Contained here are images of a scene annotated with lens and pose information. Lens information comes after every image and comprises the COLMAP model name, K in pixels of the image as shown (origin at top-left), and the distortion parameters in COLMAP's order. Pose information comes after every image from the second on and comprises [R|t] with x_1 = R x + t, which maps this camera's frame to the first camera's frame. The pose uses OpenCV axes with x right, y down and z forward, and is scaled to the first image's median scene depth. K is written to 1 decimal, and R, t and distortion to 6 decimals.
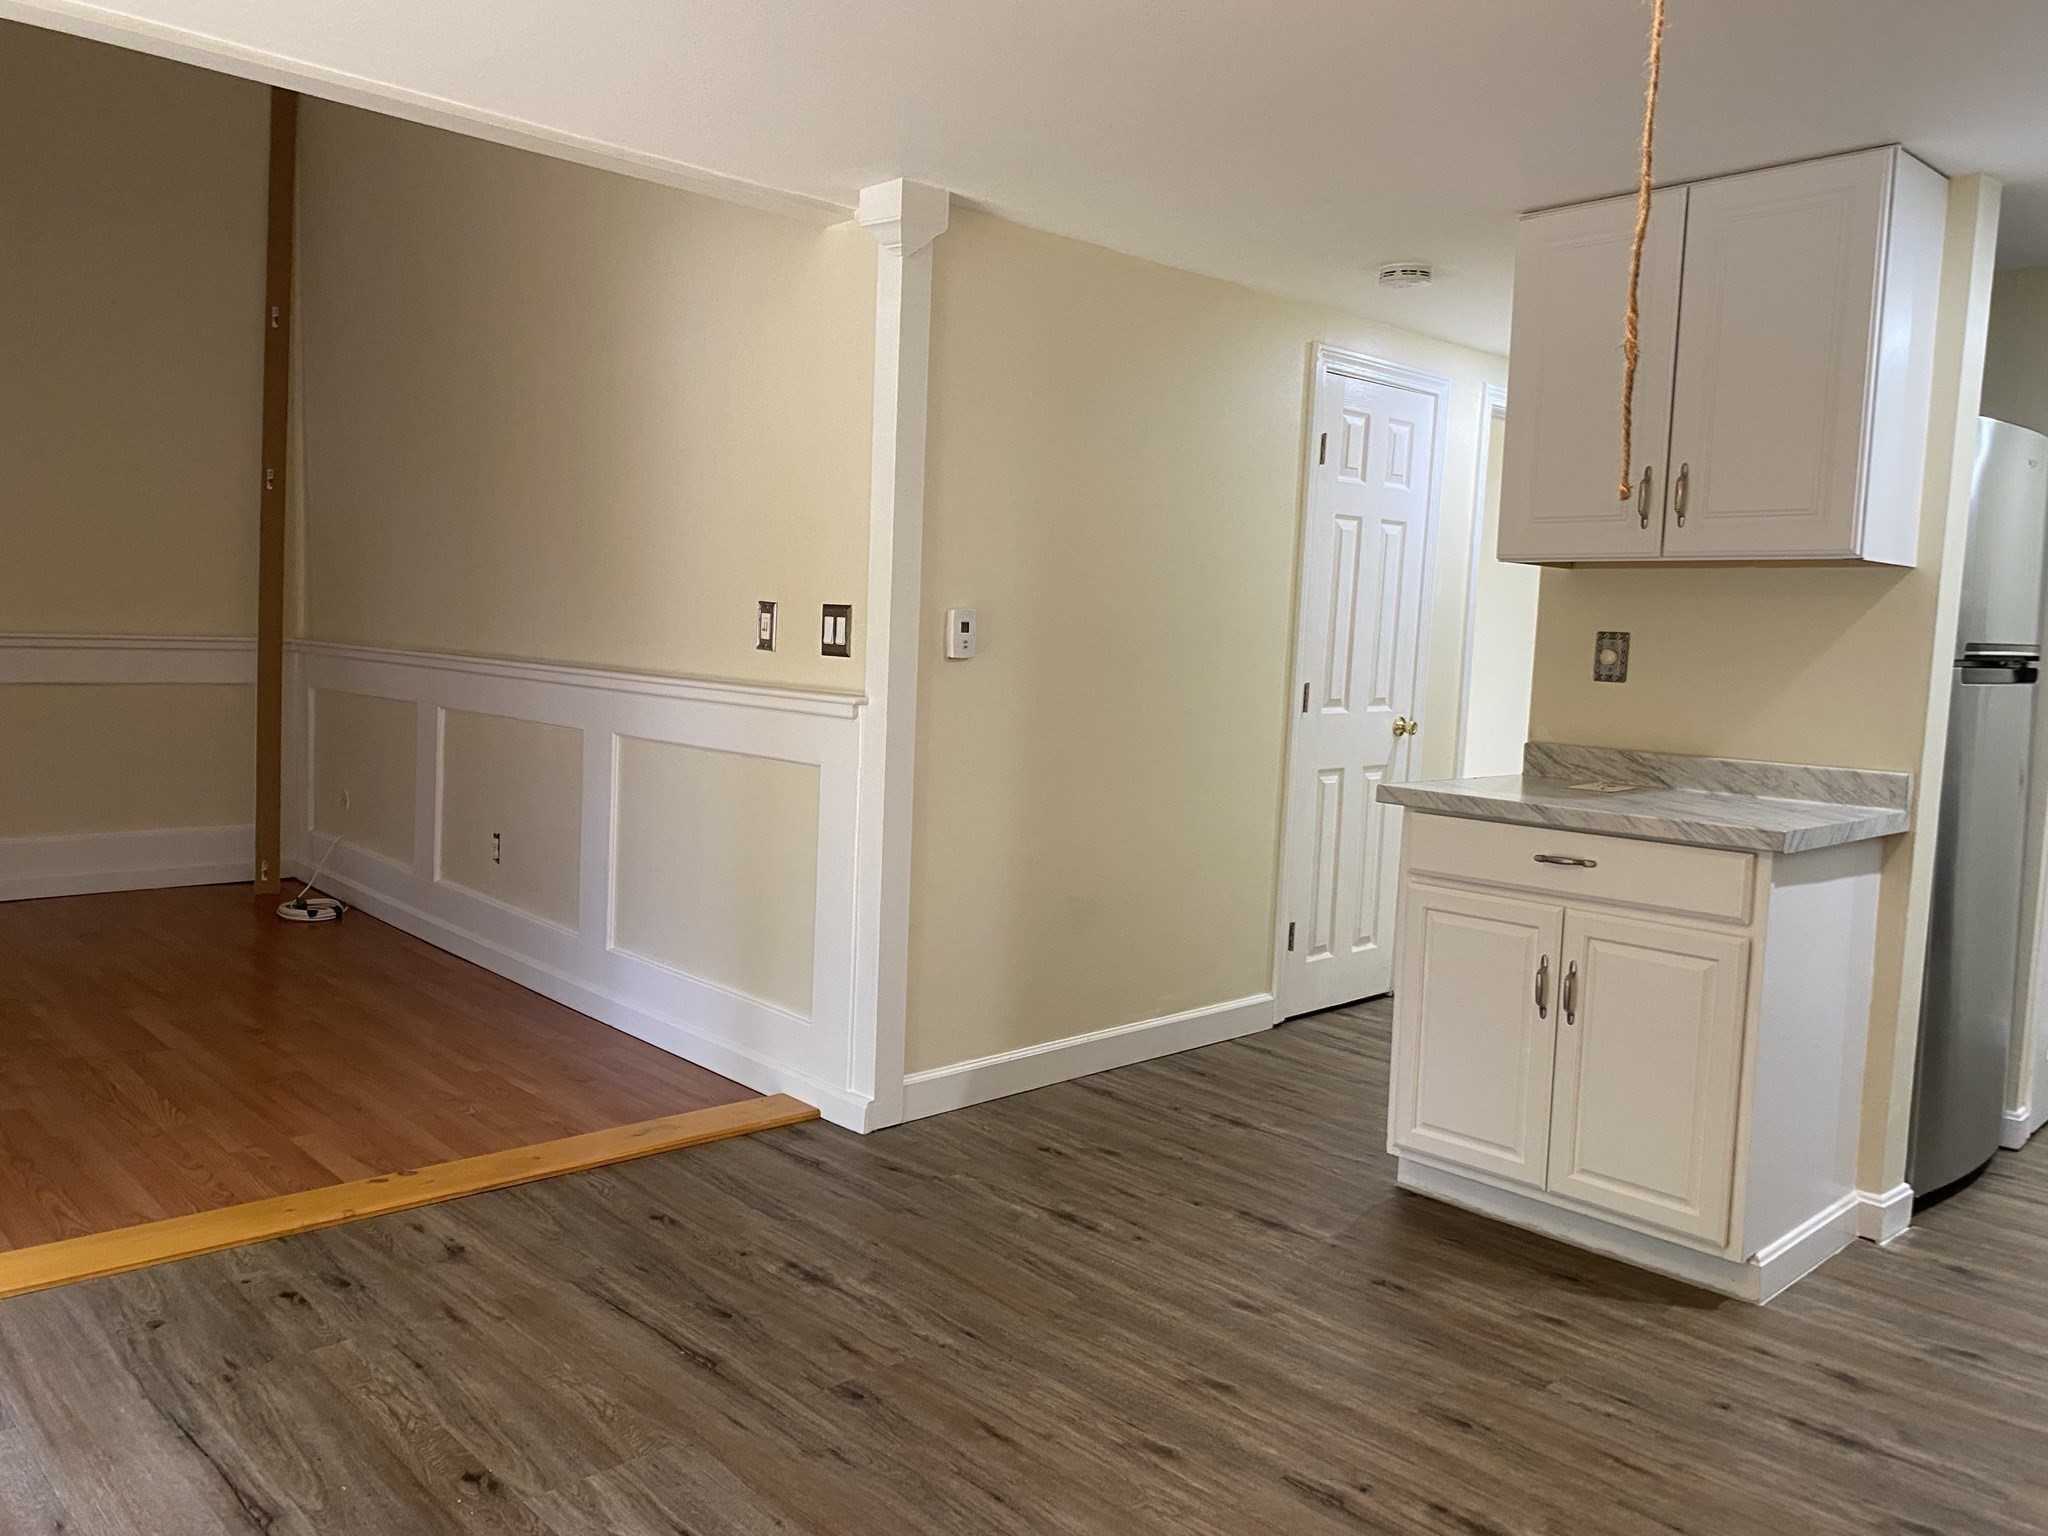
lens RADIAL K [[1570.1, 0, 1010.6], [0, 1570.1, 773.1], [0, 0, 1]] dist [0.028963, -0.048388]
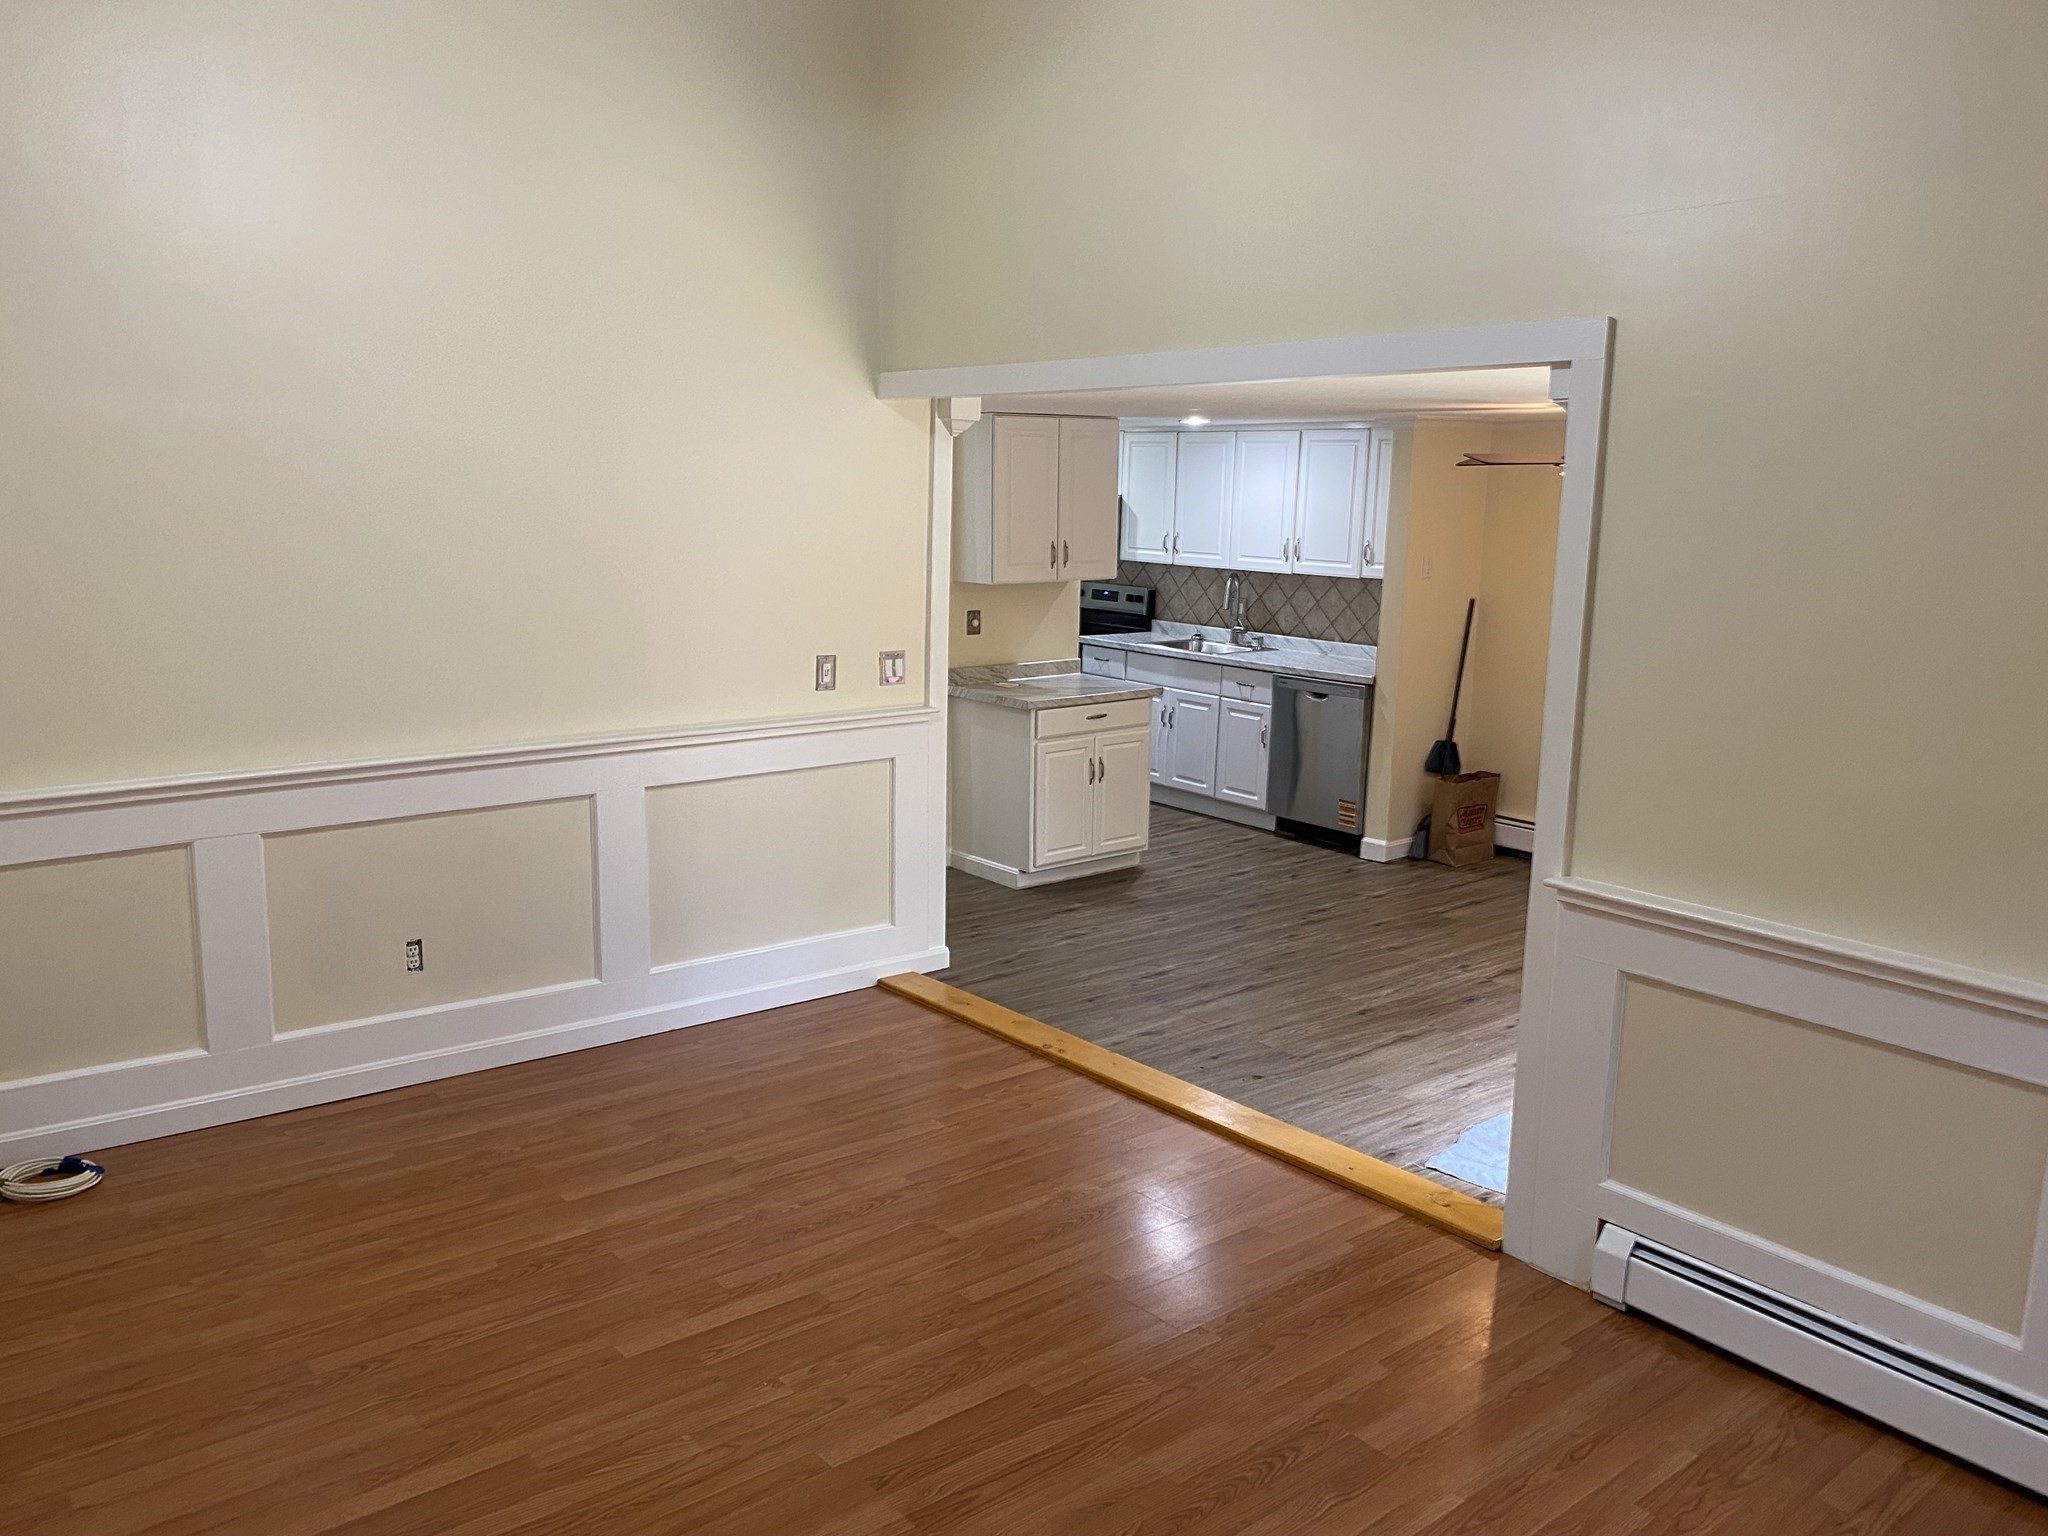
lens RADIAL K [[1570.1, 0, 1012.3], [0, 1570.1, 762.4], [0, 0, 1]] dist [0.028963, -0.048388]
pose [[0.071090, -0.215572, 0.973897, -2.068494], [0.083164, 0.974249, 0.209579, -0.400520], [-0.993997, 0.066094, 0.087187, 0.969662]]
